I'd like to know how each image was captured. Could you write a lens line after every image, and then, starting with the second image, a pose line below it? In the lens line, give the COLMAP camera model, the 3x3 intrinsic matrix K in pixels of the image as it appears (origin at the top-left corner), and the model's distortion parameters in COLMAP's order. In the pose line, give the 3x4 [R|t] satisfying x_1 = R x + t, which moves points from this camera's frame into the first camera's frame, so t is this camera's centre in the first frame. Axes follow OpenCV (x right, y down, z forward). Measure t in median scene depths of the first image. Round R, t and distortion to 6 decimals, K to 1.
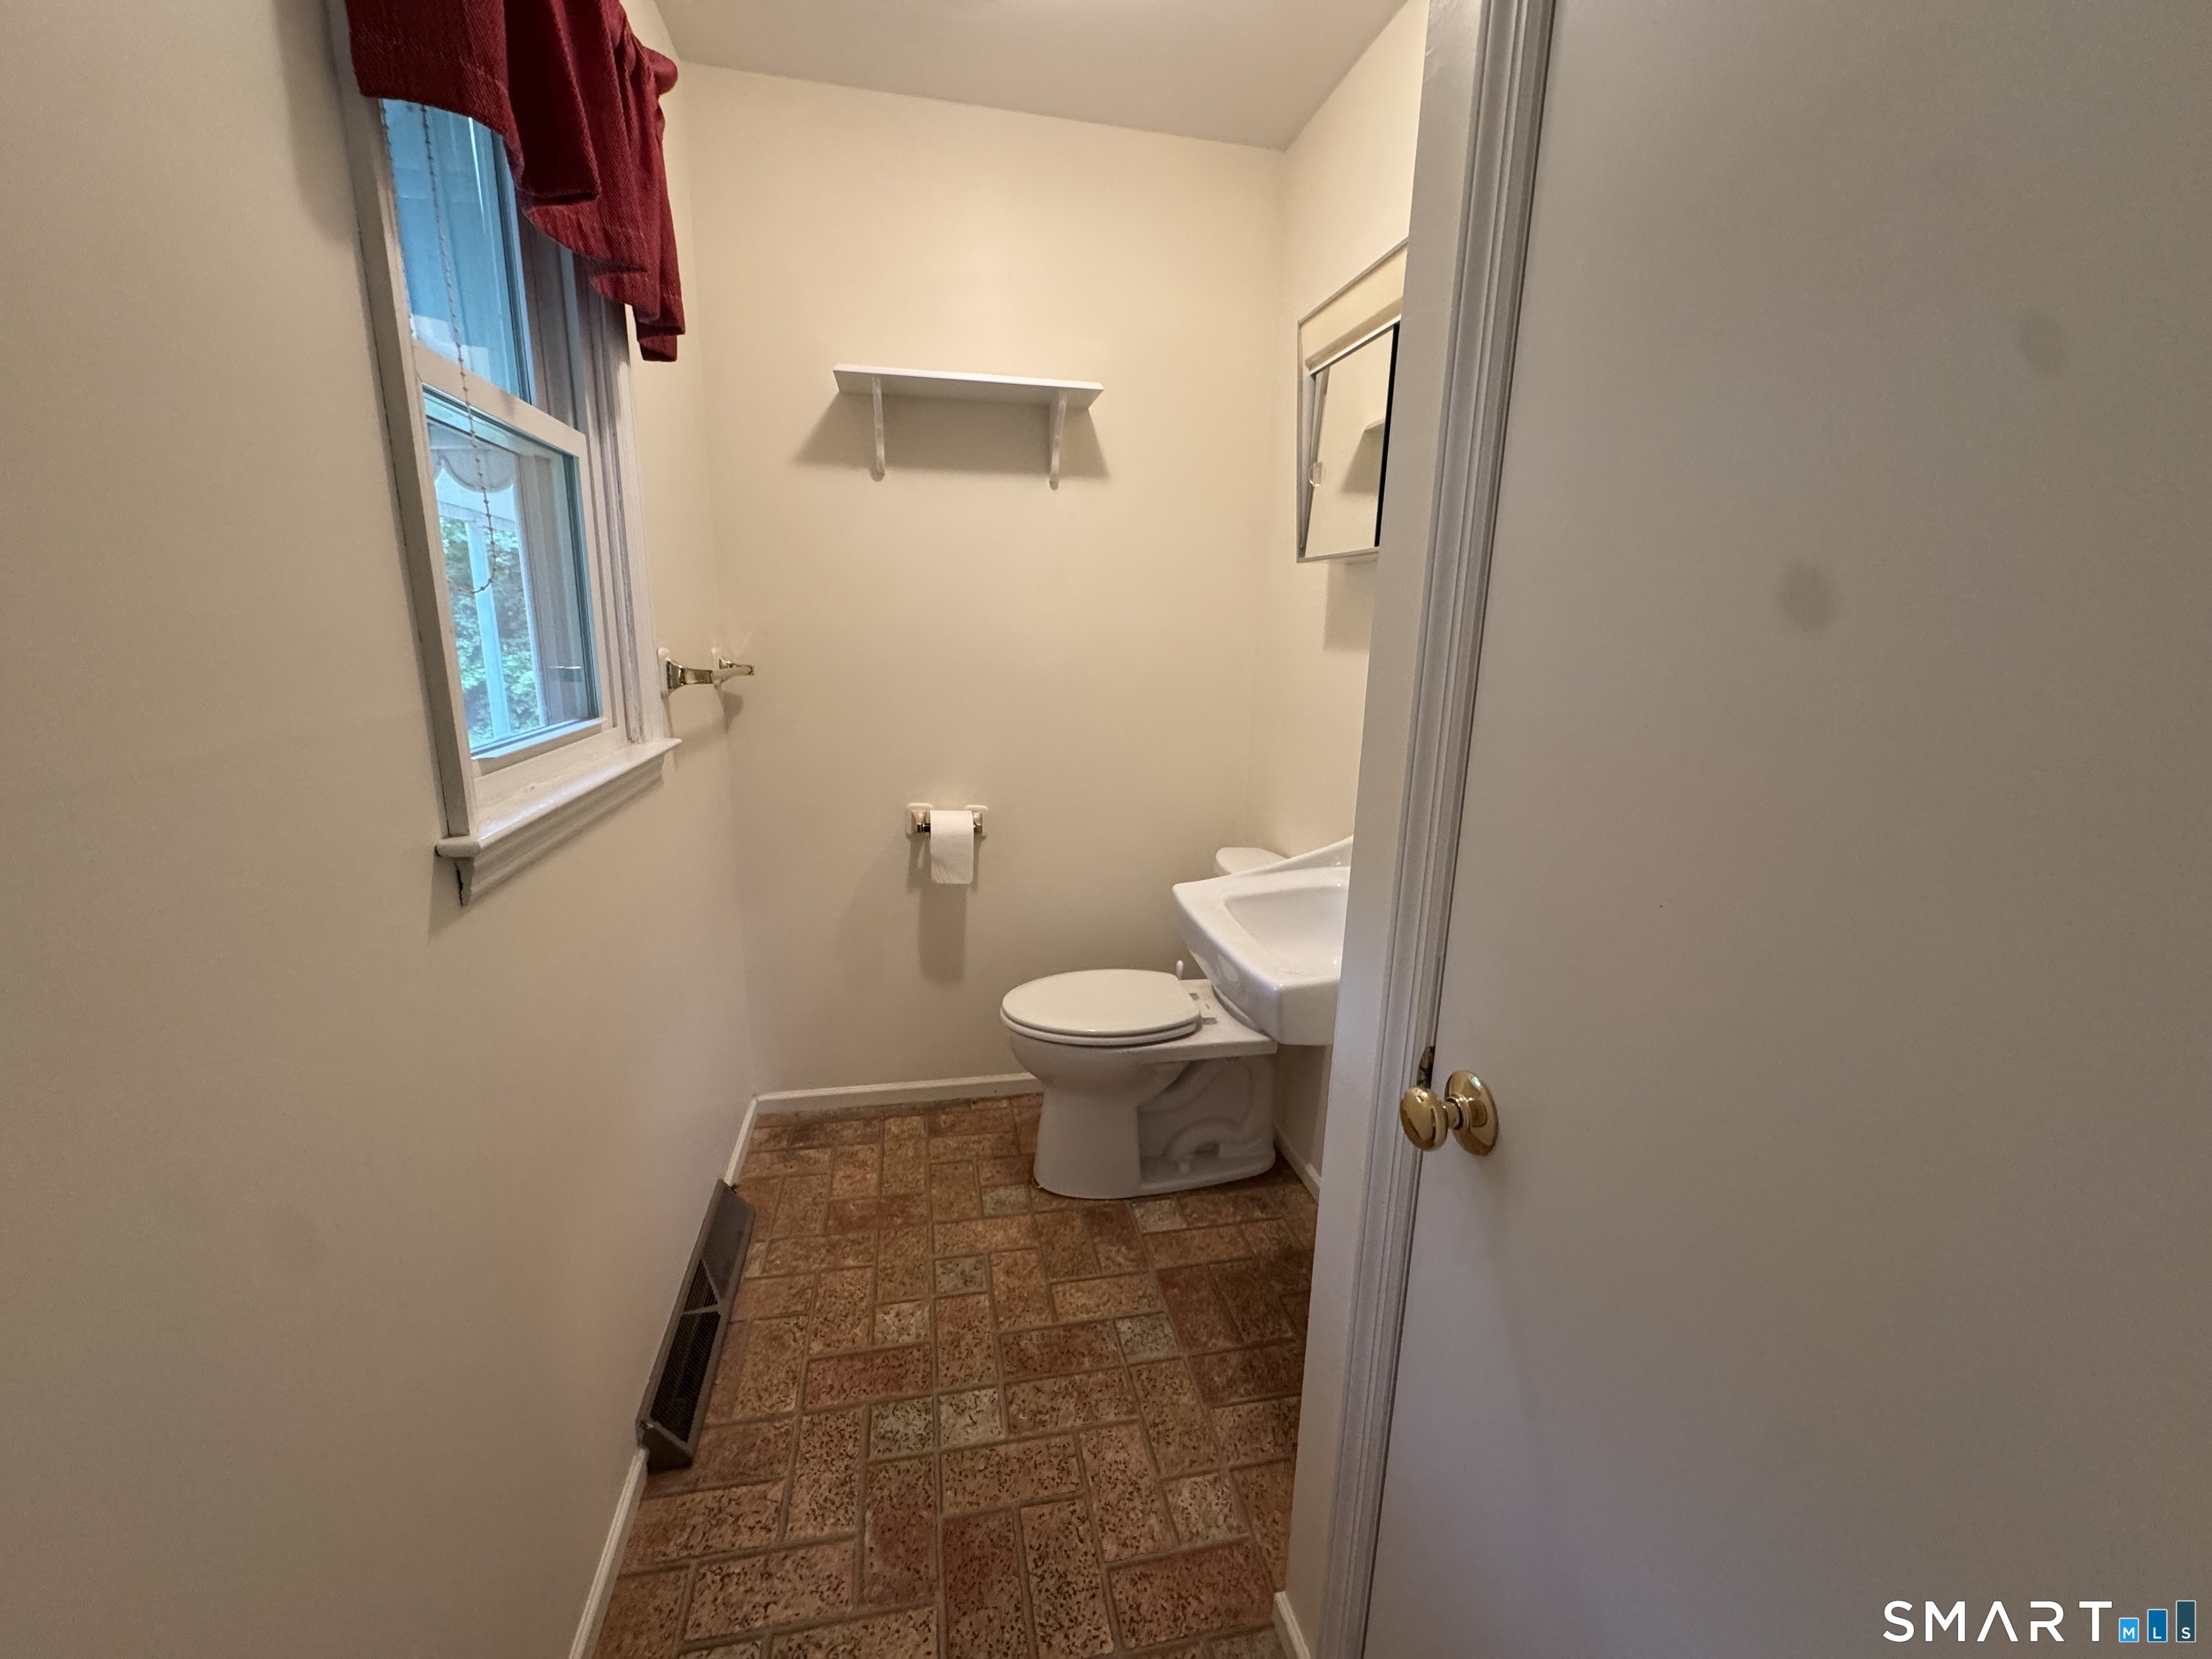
lens RADIAL K [[886.4, 0, 1104.6], [0, 886.4, 828.7], [0, 0, 1]] dist [-0.002316, 0.000350]
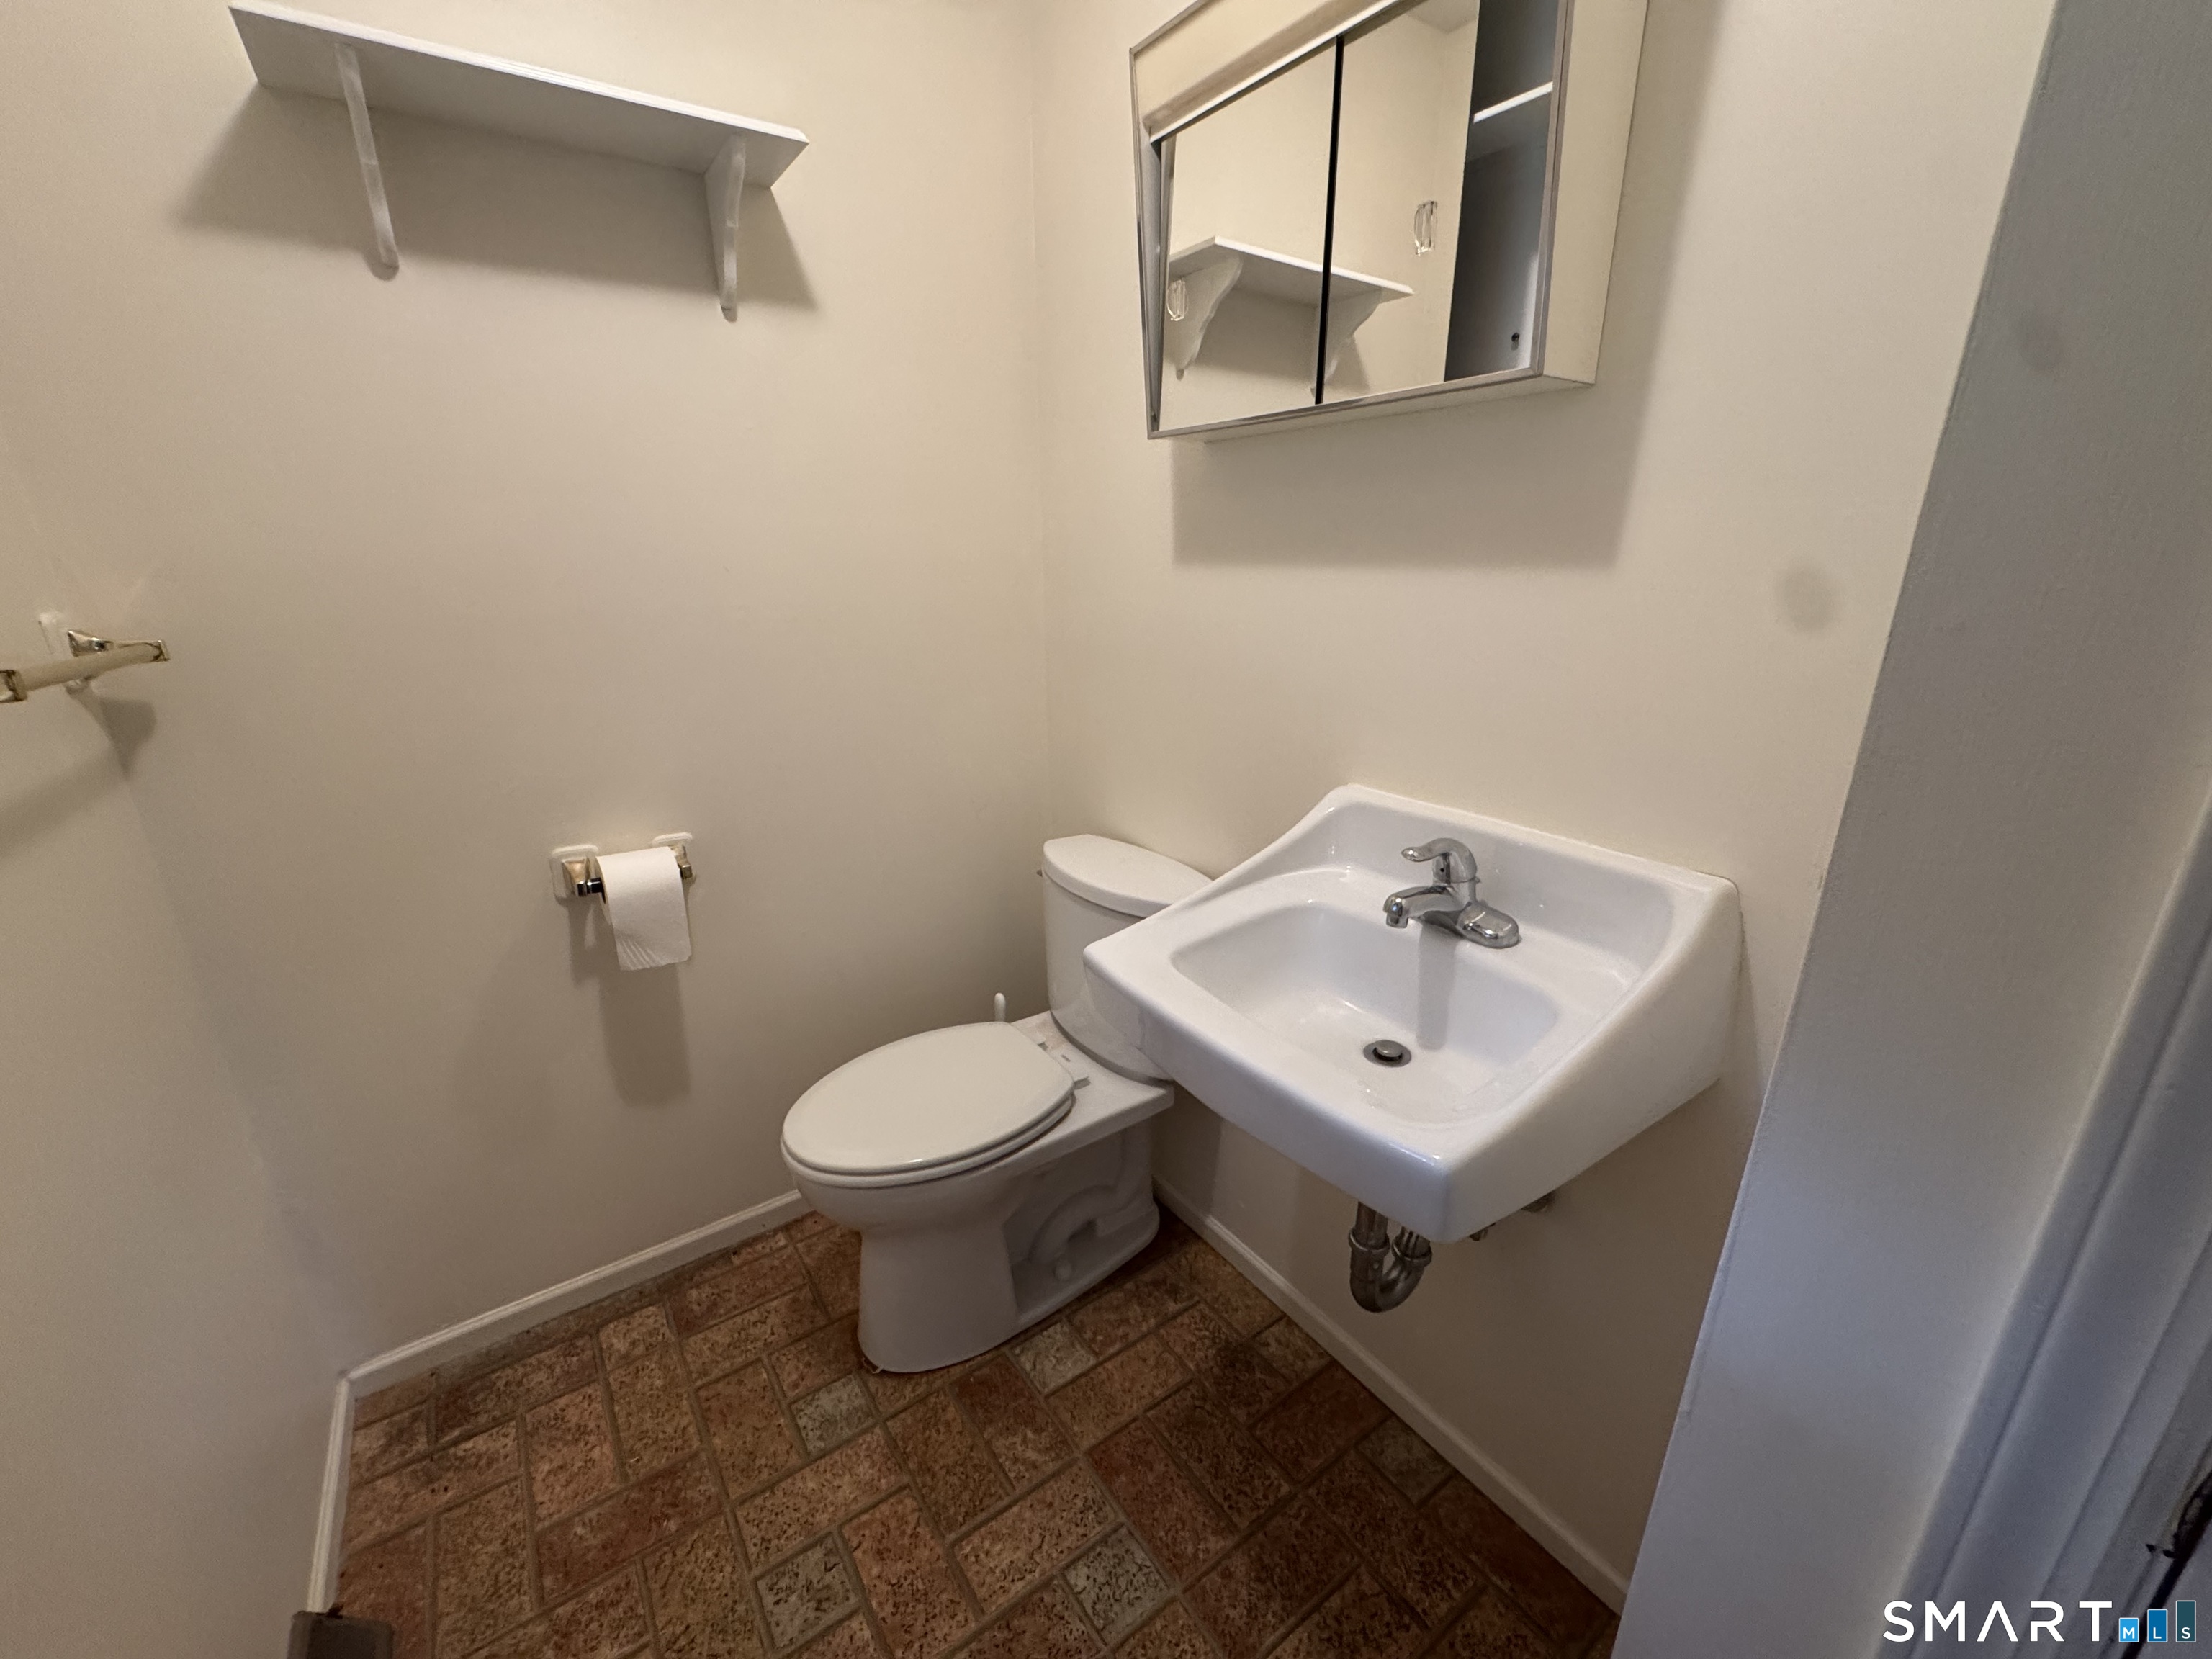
lens RADIAL K [[886.4, 0, 1107.1], [0, 886.4, 831.7], [0, 0, 1]] dist [-0.002316, 0.000350]
pose [[0.917136, -0.149808, 0.369350, -0.104472], [0.117658, 0.987139, 0.108226, -0.068502], [-0.380813, -0.055801, 0.922967, 0.323154]]
